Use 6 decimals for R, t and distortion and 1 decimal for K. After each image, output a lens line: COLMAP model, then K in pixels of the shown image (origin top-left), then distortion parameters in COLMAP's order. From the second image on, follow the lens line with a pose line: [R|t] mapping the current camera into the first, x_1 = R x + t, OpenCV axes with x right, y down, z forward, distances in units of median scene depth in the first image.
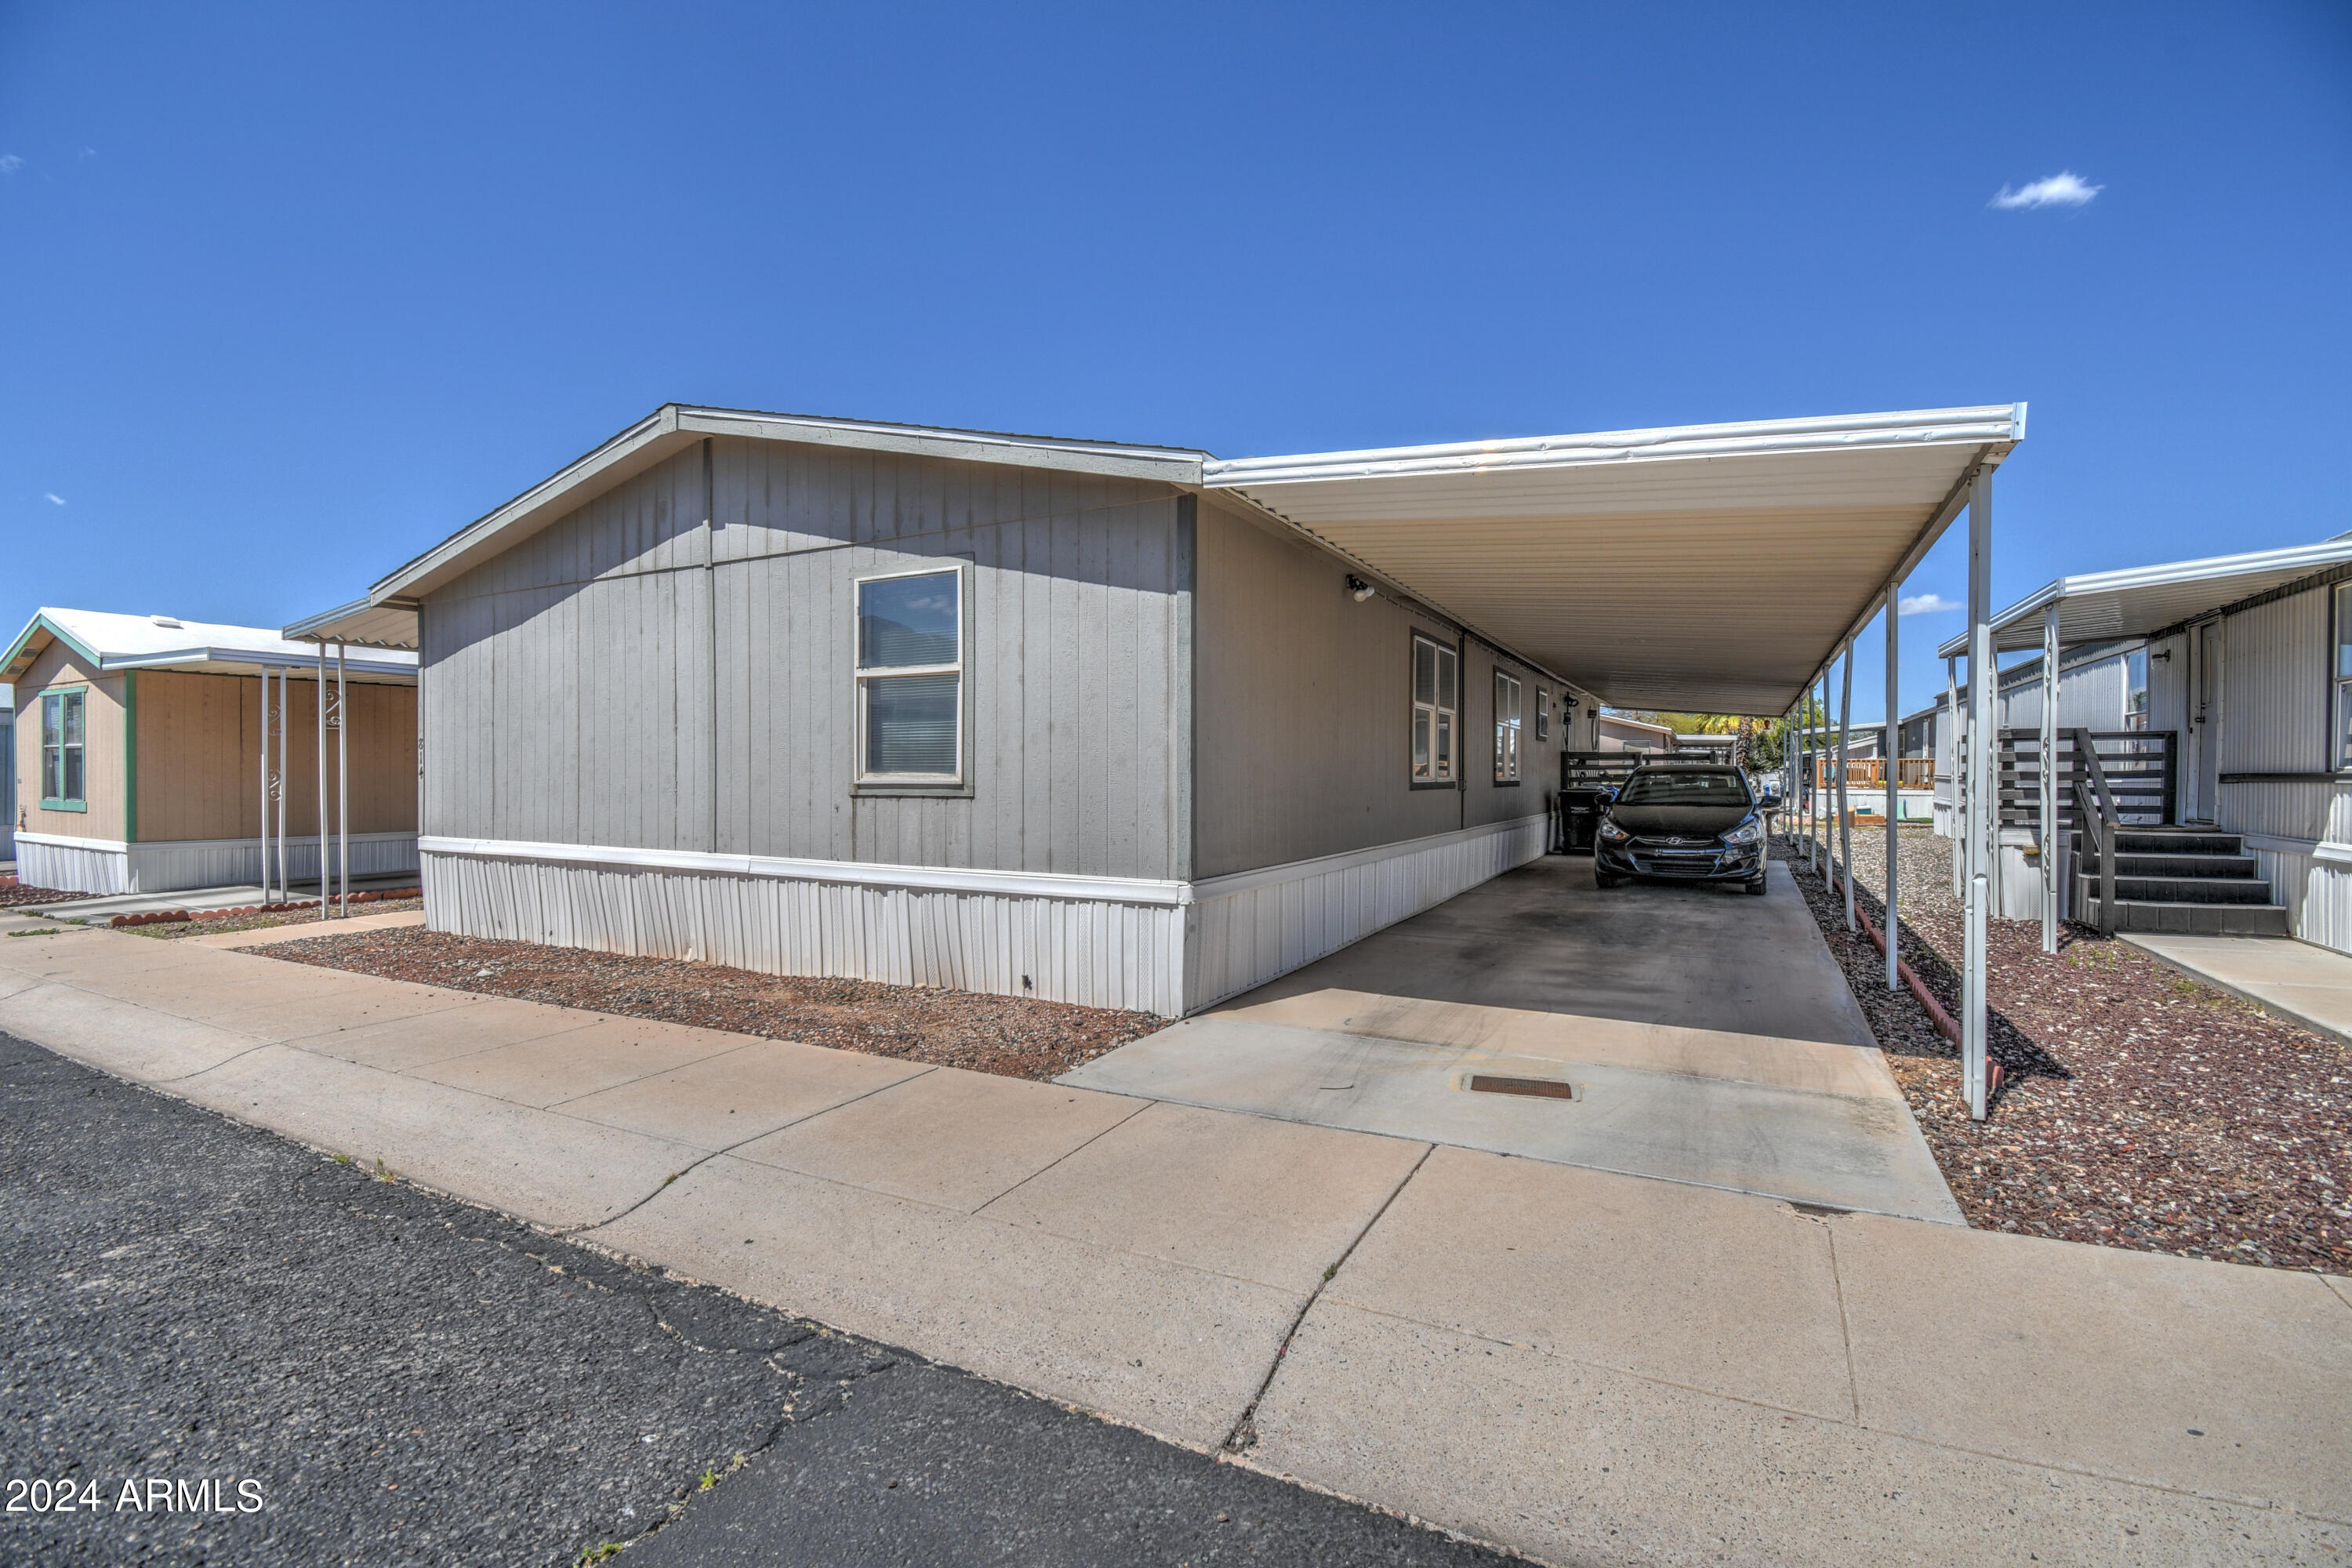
lens RADIAL K [[1039.6, 0, 1167.8], [0, 1039.6, 790.7], [0, 0, 1]] dist [0.023202, -0.028986]
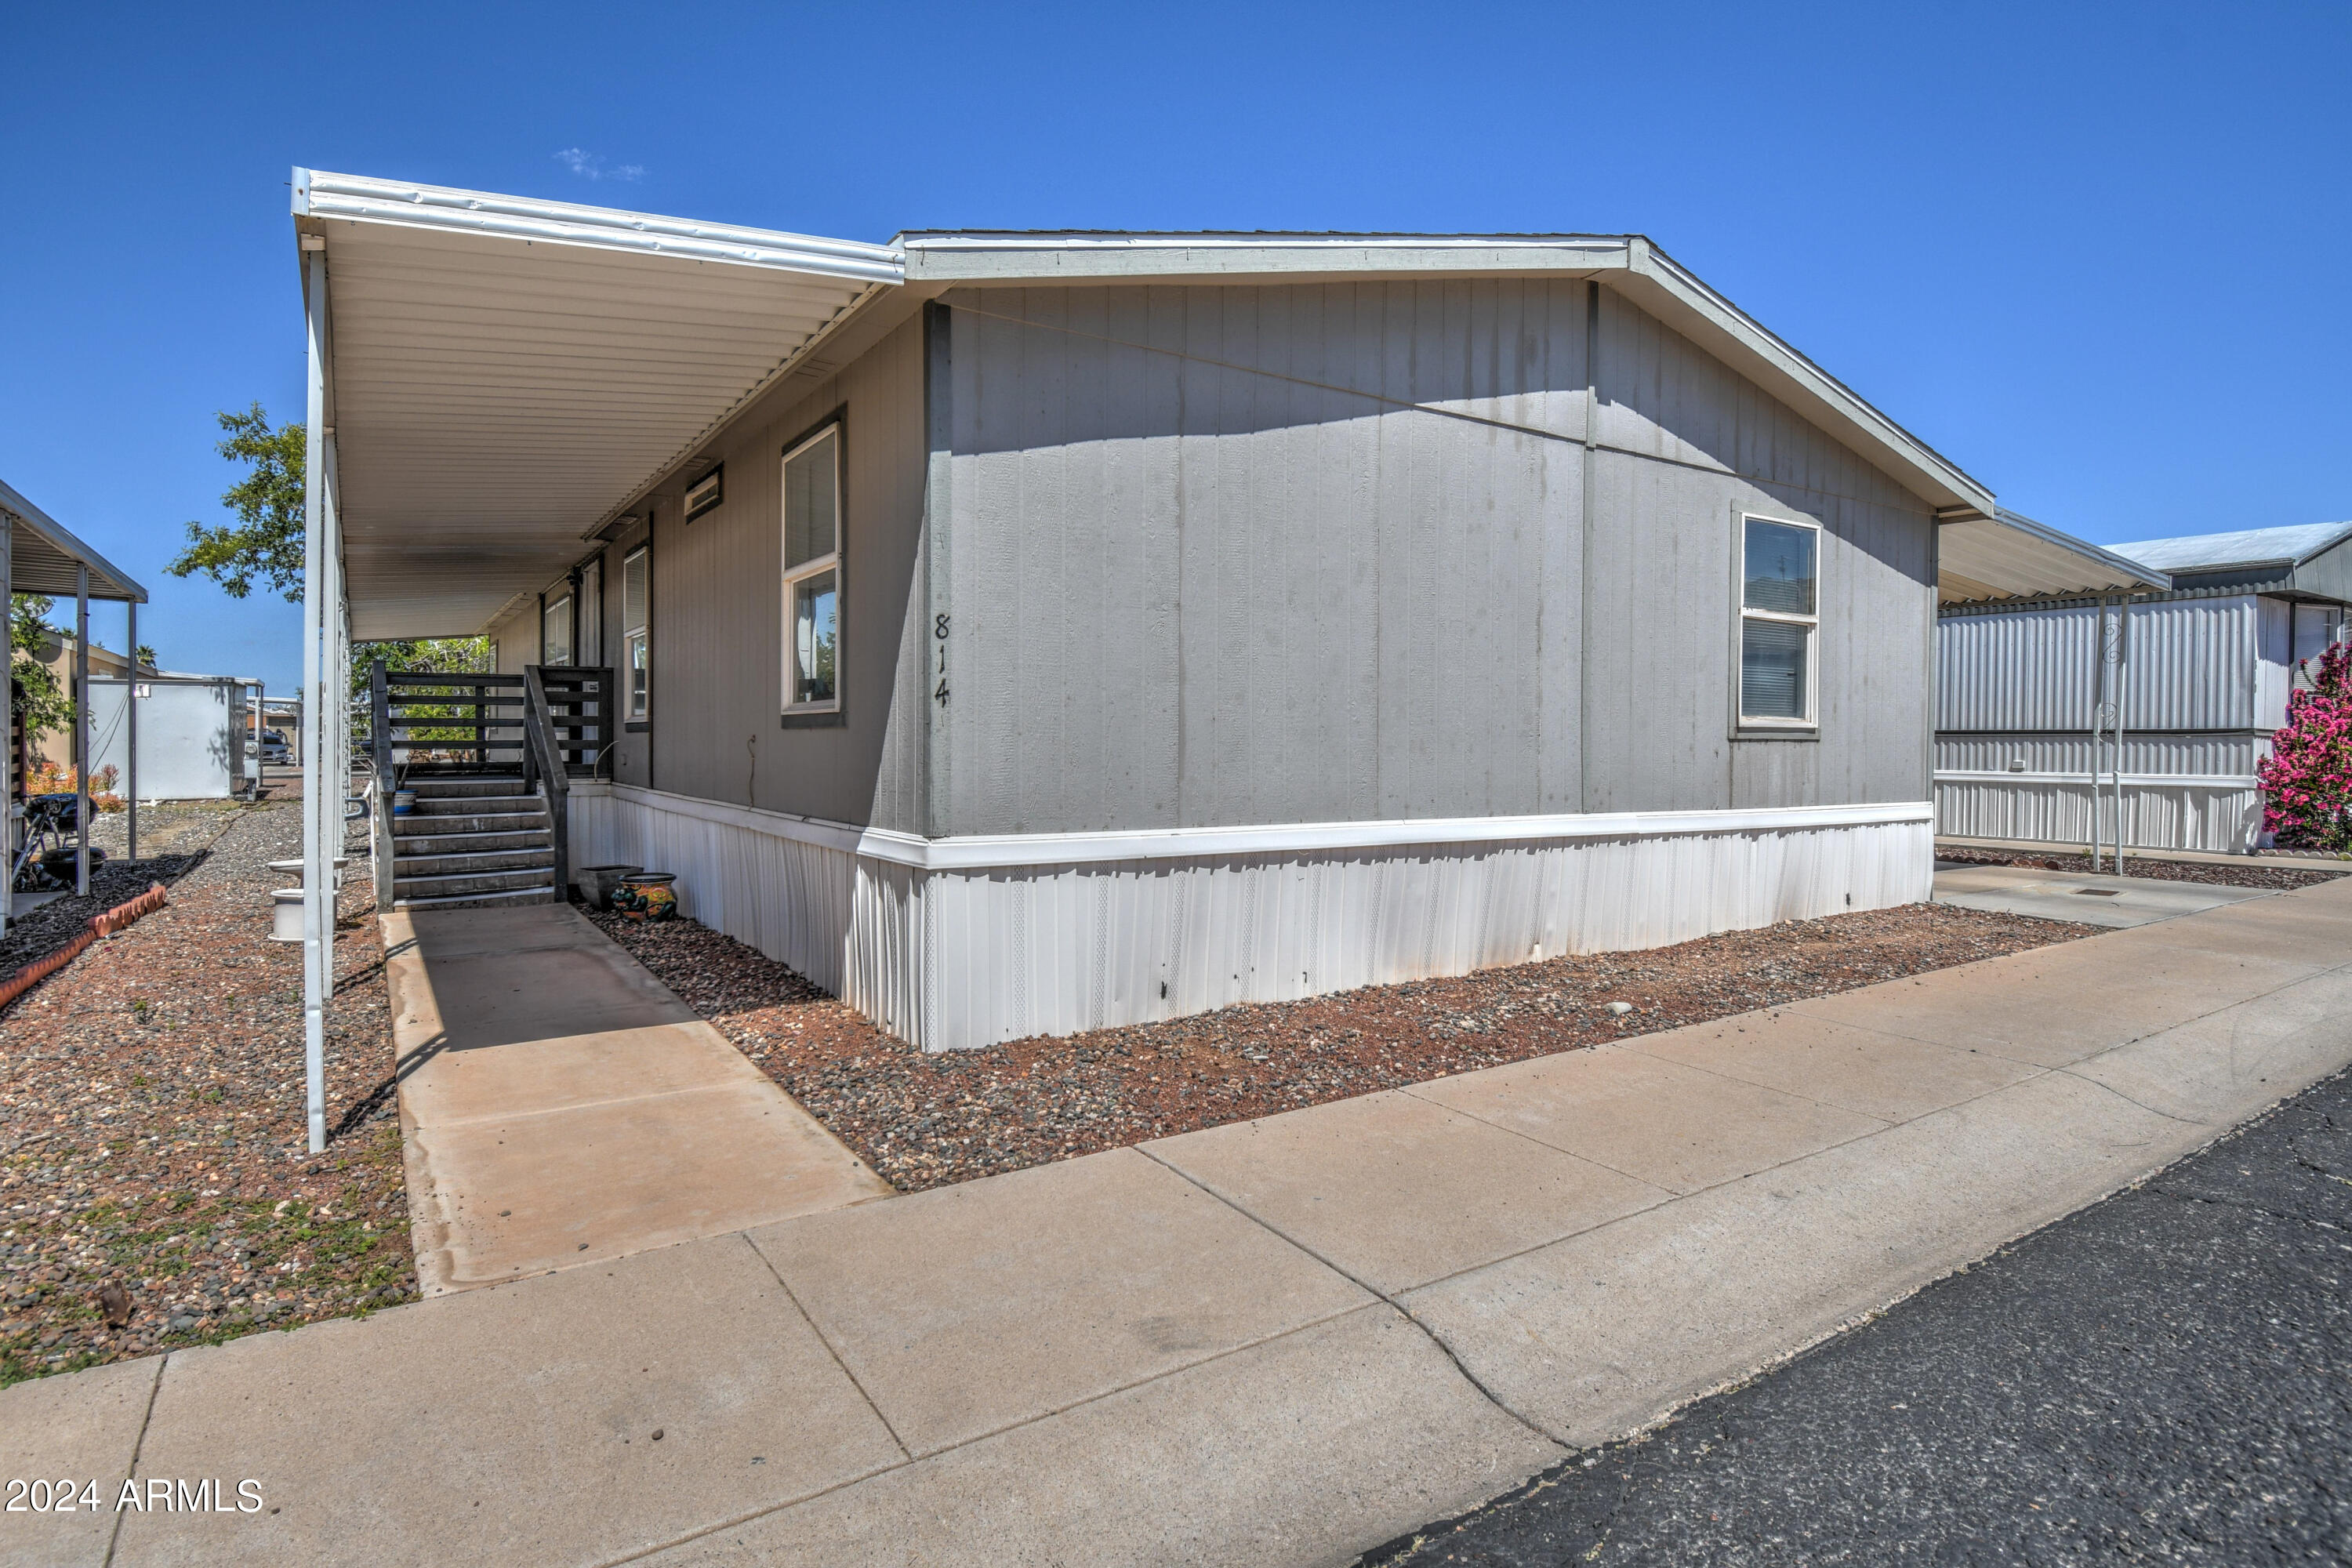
lens RADIAL K [[1250.9, 0, 1176.0], [0, 1250.9, 784.0], [0, 0, 1]] dist [-0.005415, -0.000434]
pose [[0.467317, -0.026951, 0.883679, -1.521381], [0.009279, 0.999630, 0.025581, 0.011356], [-0.884041, -0.003755, 0.467394, 0.897961]]
